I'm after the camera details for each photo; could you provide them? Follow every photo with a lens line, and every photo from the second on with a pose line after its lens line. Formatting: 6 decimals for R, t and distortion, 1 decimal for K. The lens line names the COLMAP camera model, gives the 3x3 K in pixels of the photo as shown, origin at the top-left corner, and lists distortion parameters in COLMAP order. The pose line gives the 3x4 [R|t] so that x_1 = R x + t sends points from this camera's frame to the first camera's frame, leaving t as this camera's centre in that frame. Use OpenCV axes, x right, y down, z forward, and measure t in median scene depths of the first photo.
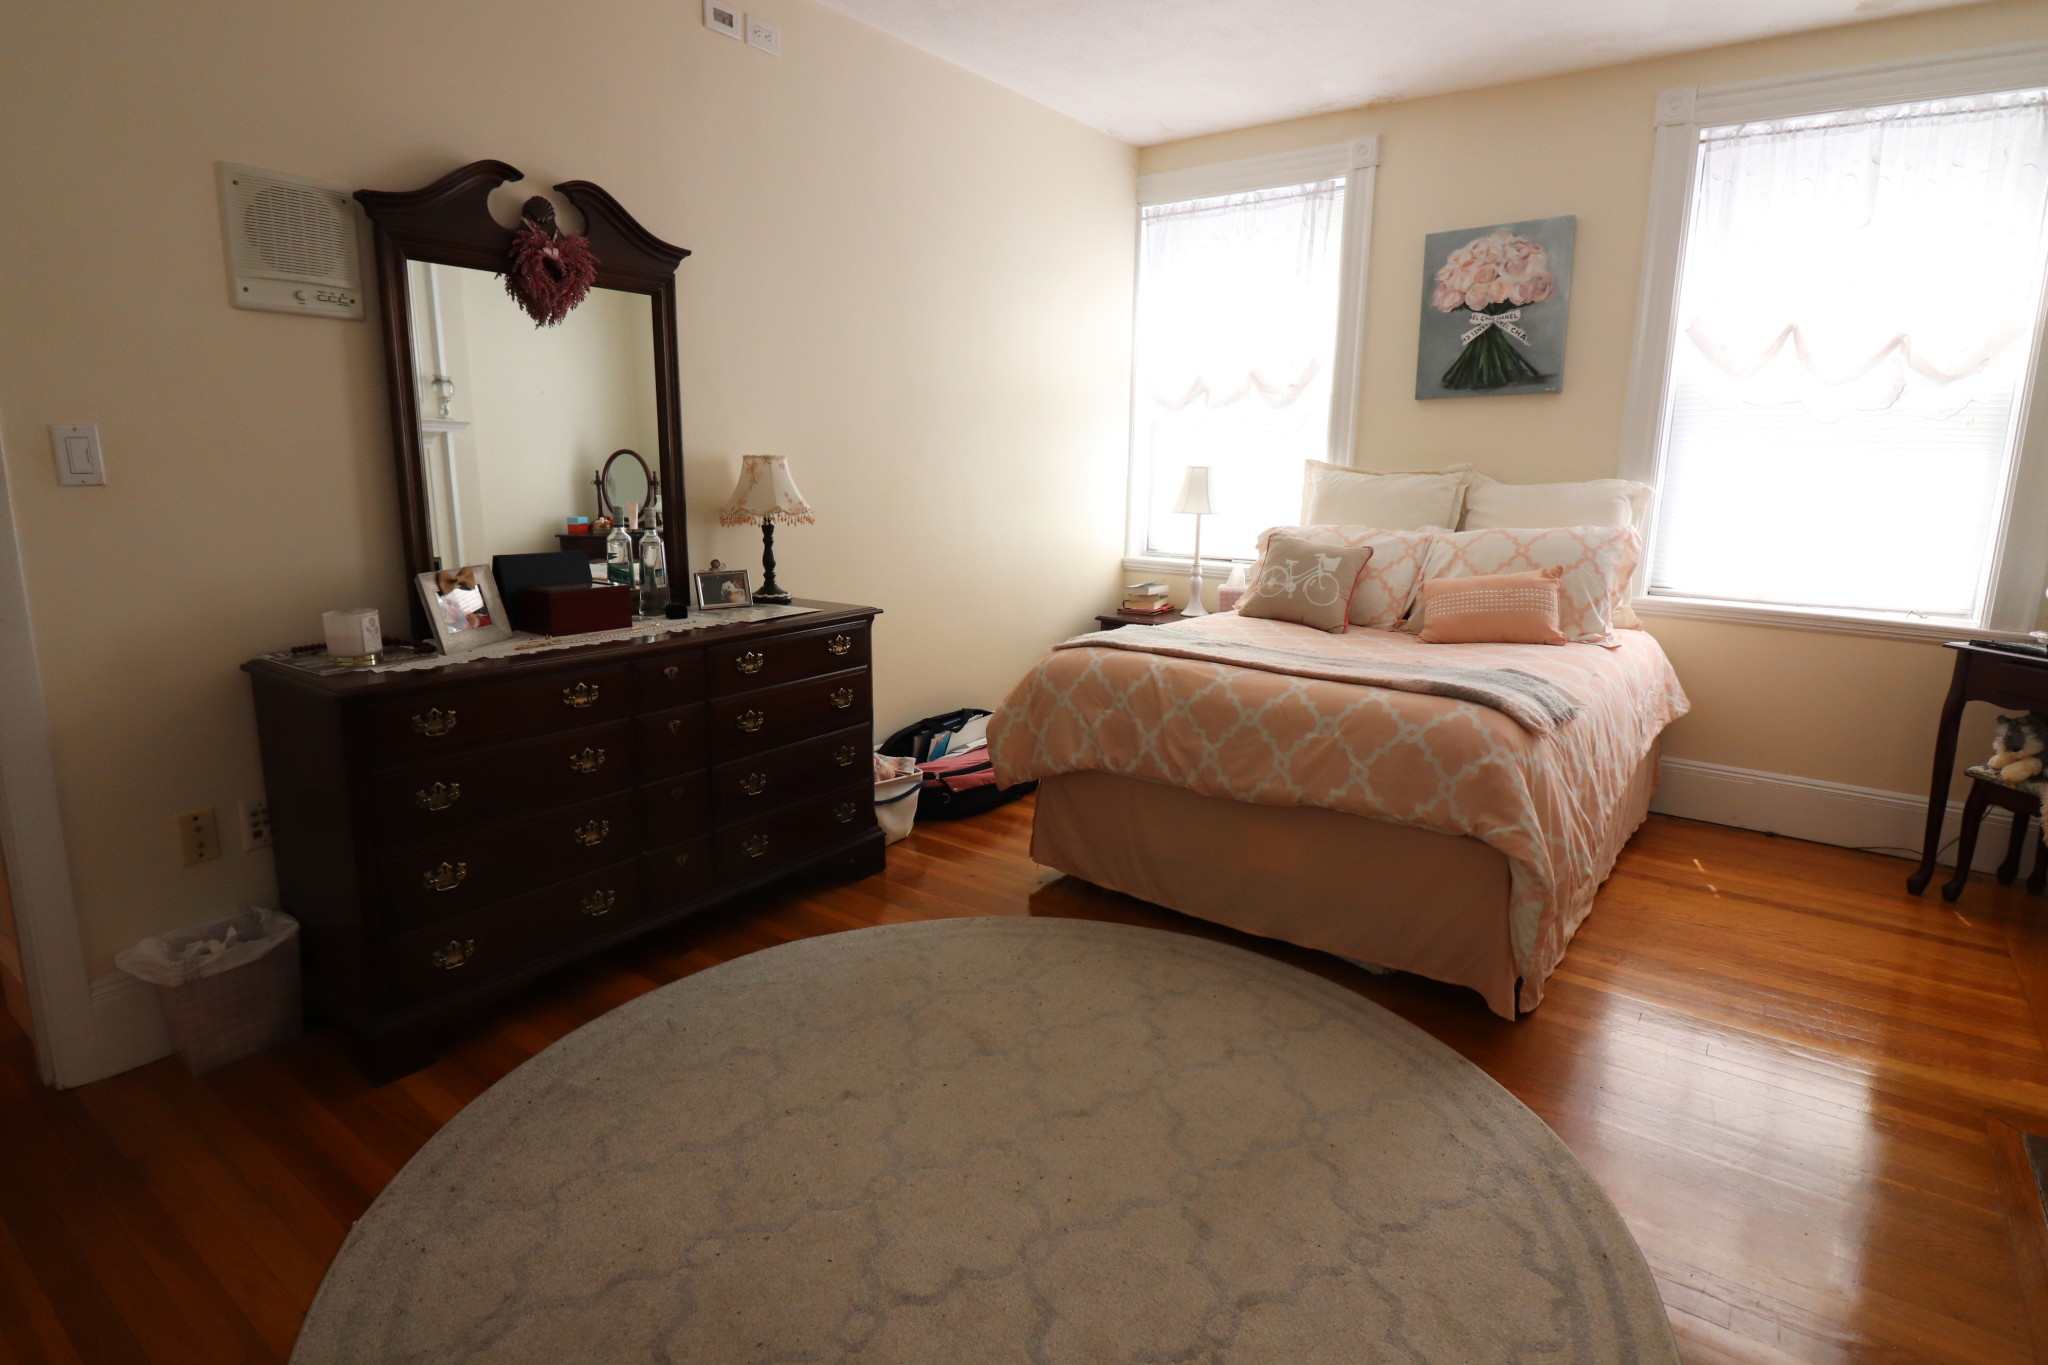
lens RADIAL K [[1056.0, 0, 1010.8], [0, 1056.0, 664.2], [0, 0, 1]] dist [0.004557, -0.014198]
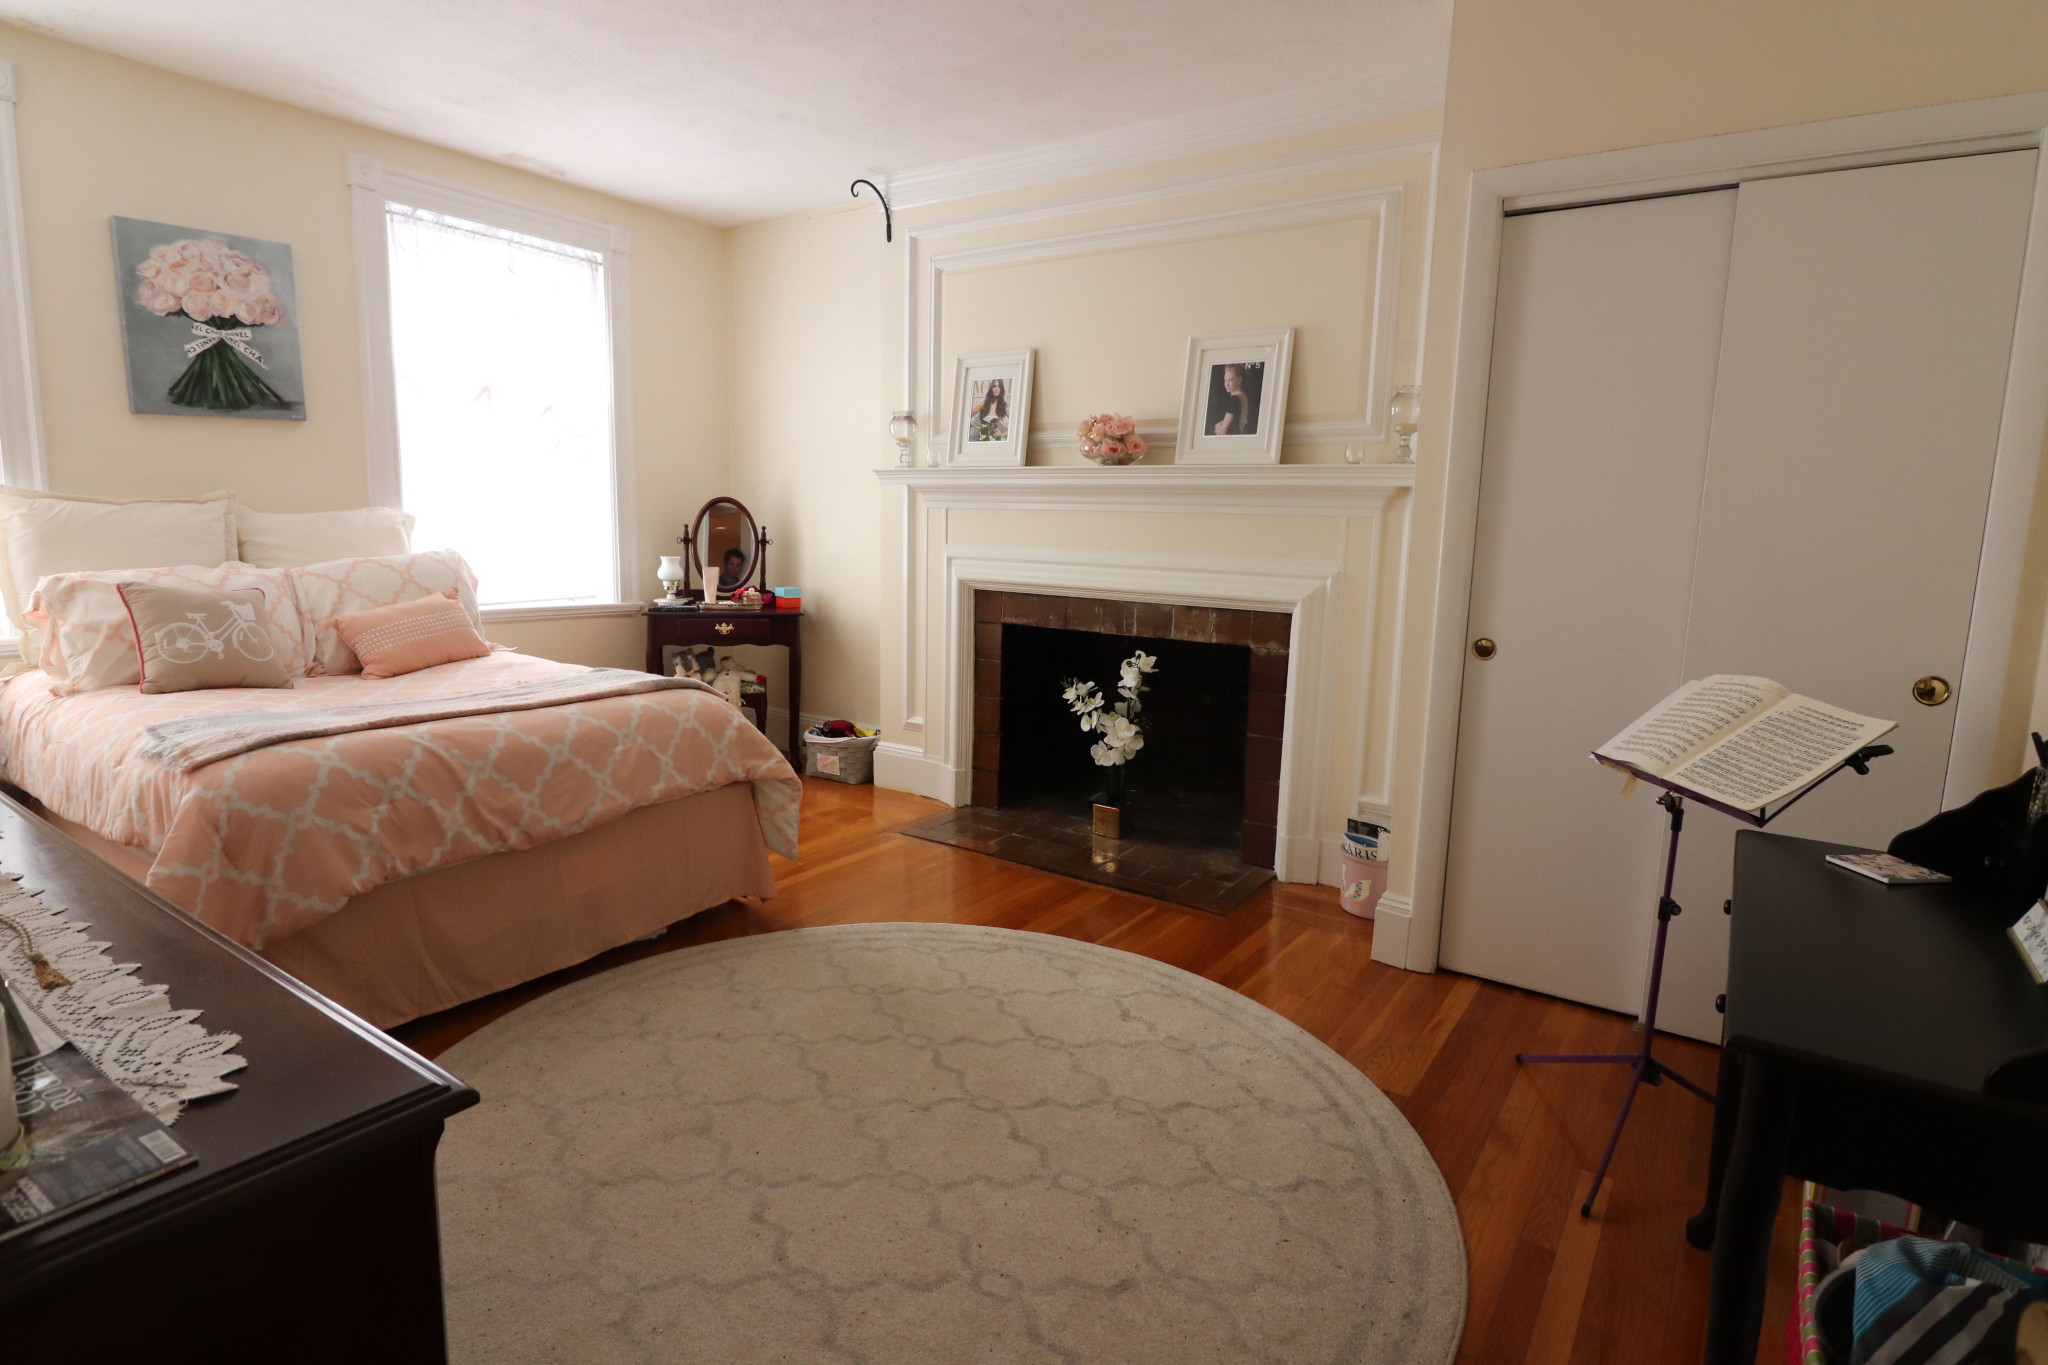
lens RADIAL K [[1056.0, 0, 1010.8], [0, 1056.0, 664.2], [0, 0, 1]] dist [0.004557, -0.014198]
pose [[-0.032434, -0.157619, 0.986967, -0.583569], [0.166385, 0.972856, 0.160833, -0.092721], [-0.985527, 0.169433, -0.005329, 0.432894]]
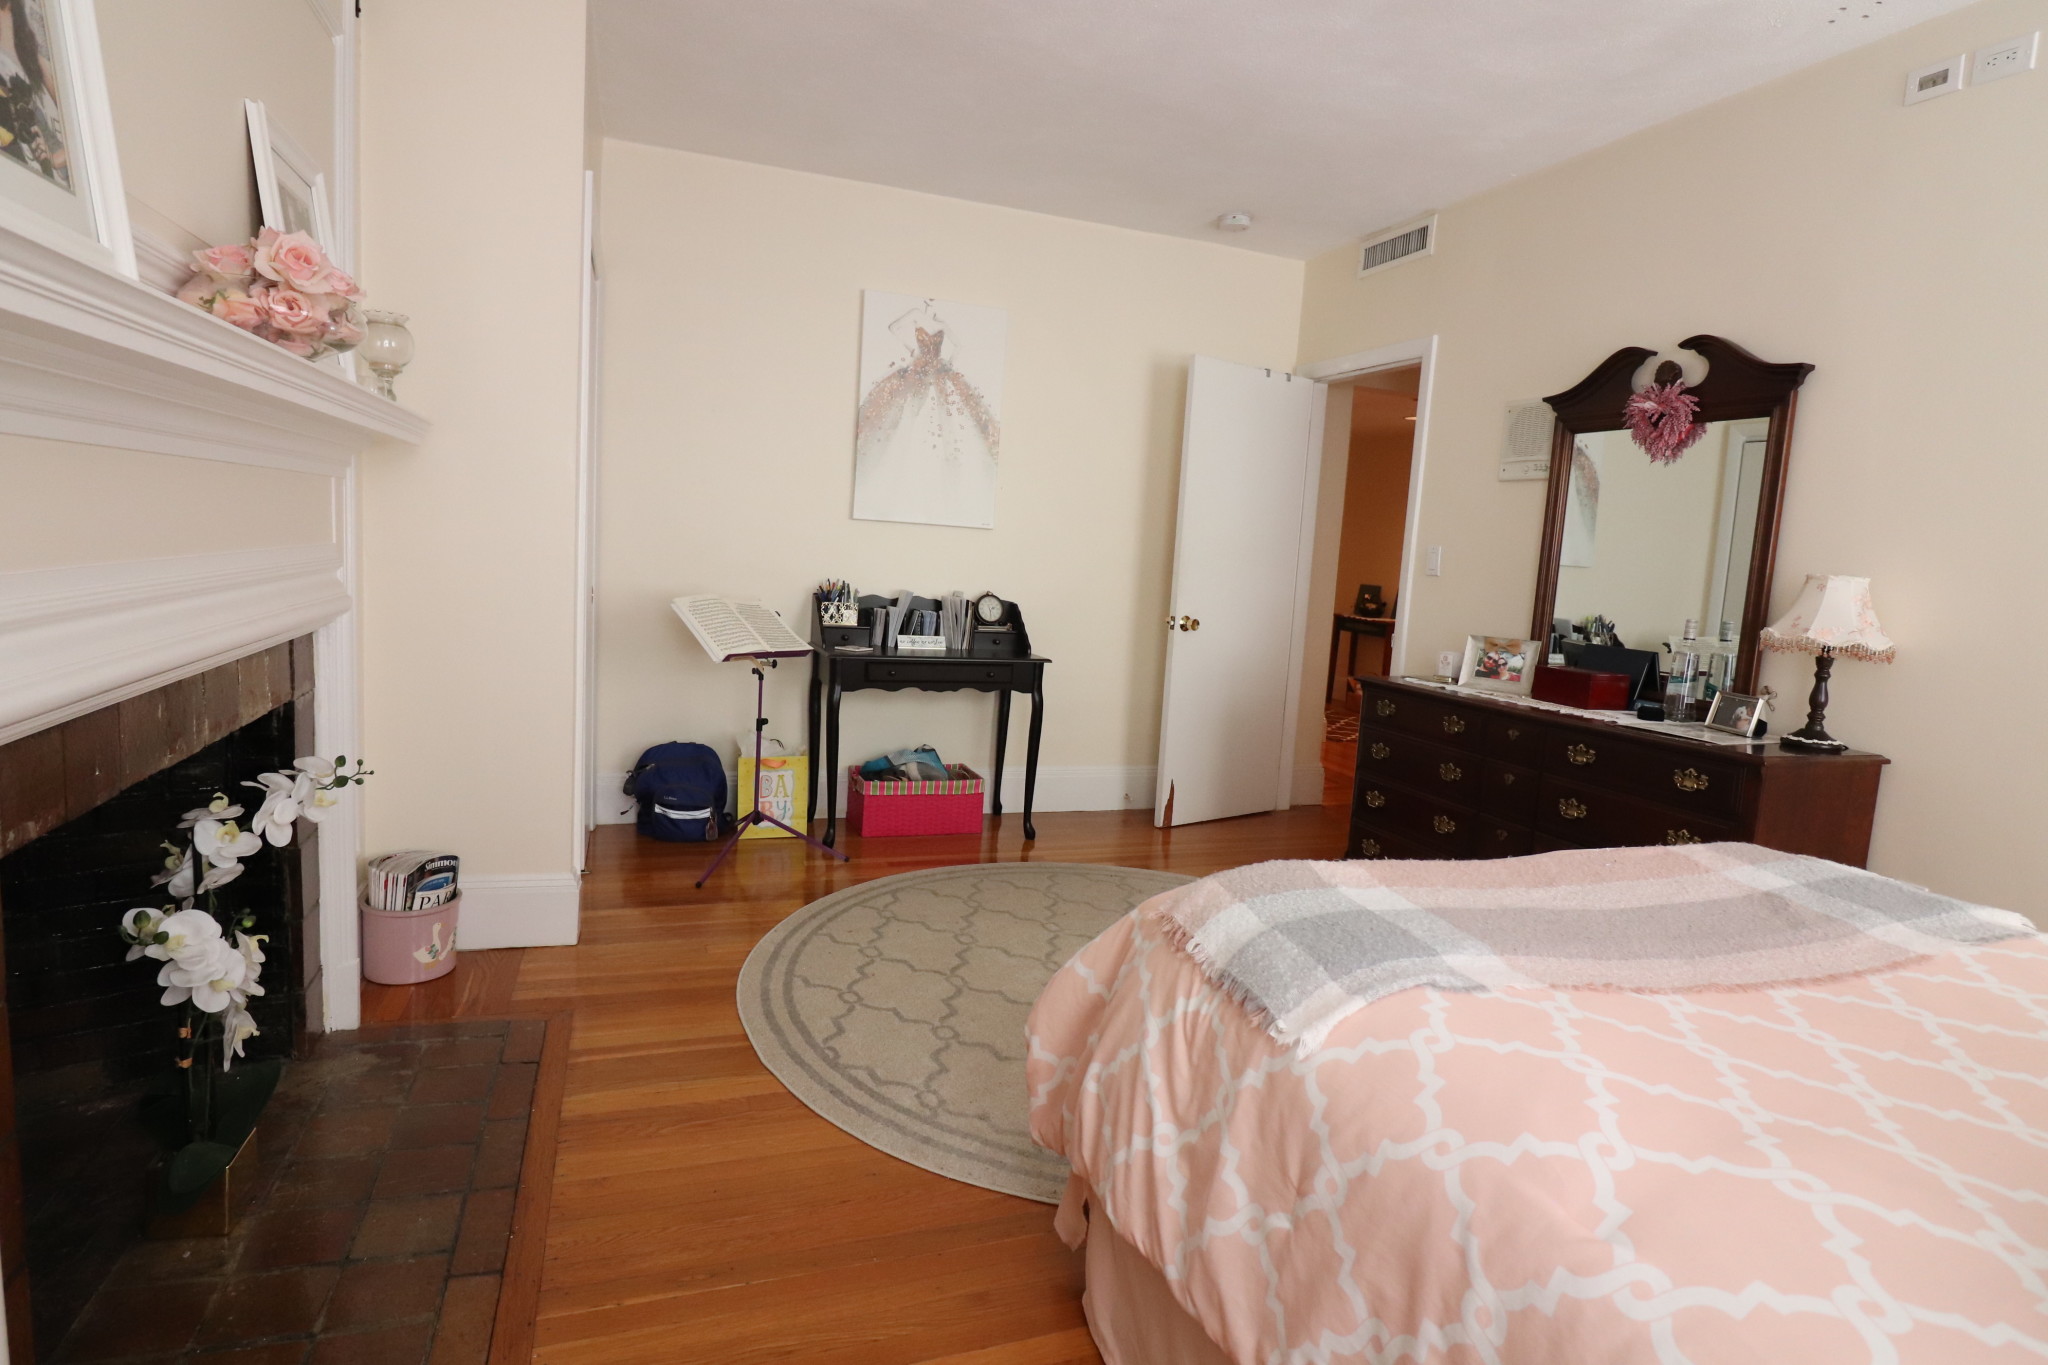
lens RADIAL K [[1056.0, 0, 1010.8], [0, 1056.0, 664.2], [0, 0, 1]] dist [0.004557, -0.014198]
pose [[-0.553789, 0.046494, -0.831358, 0.749817], [-0.227168, 0.952127, 0.204570, -0.138410], [0.801070, 0.302146, -0.516715, 0.839603]]
